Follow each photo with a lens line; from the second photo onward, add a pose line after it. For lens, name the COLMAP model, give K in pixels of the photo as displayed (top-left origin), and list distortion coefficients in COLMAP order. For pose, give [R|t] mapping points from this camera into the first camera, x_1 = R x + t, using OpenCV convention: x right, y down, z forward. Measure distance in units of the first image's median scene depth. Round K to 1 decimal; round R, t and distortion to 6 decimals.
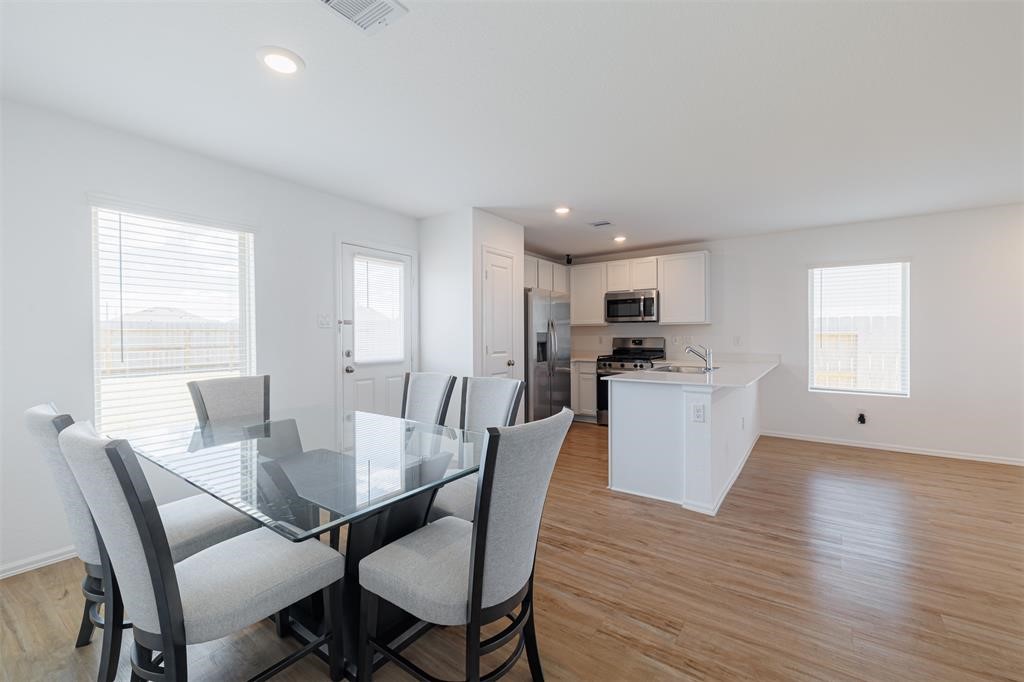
lens RADIAL K [[432.1, 0, 512.1], [0, 432.1, 337.1], [0, 0, 1]] dist [0.009539, -0.000531]
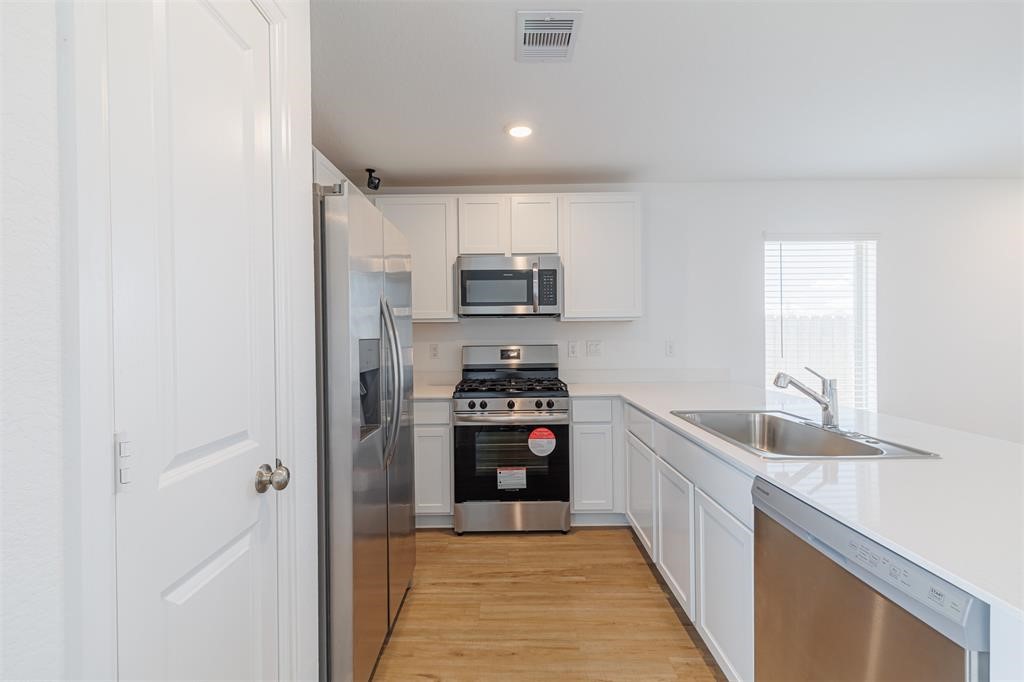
lens RADIAL K [[432.1, 0, 512.1], [0, 432.1, 337.1], [0, 0, 1]] dist [0.009539, -0.000531]
pose [[0.804310, -0.008062, 0.594155, -0.029179], [0.010074, 0.999949, -0.000068, -0.010044], [-0.594124, 0.006040, 0.804351, 0.604426]]
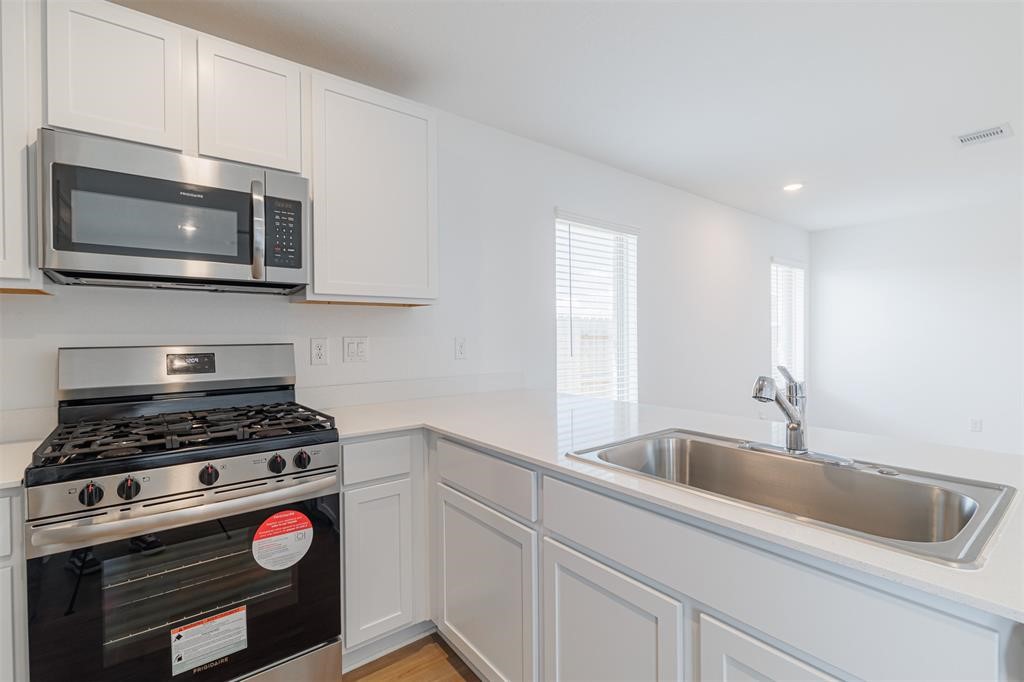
lens RADIAL K [[464.1, 0, 509.3], [0, 464.1, 338.4], [0, 0, 1]] dist [-0.001745, -0.000223]
pose [[0.272229, -0.005316, 0.962218, 0.072663], [0.012286, 0.999922, 0.002049, -0.001980], [-0.962154, 0.011264, 0.272273, 0.782422]]
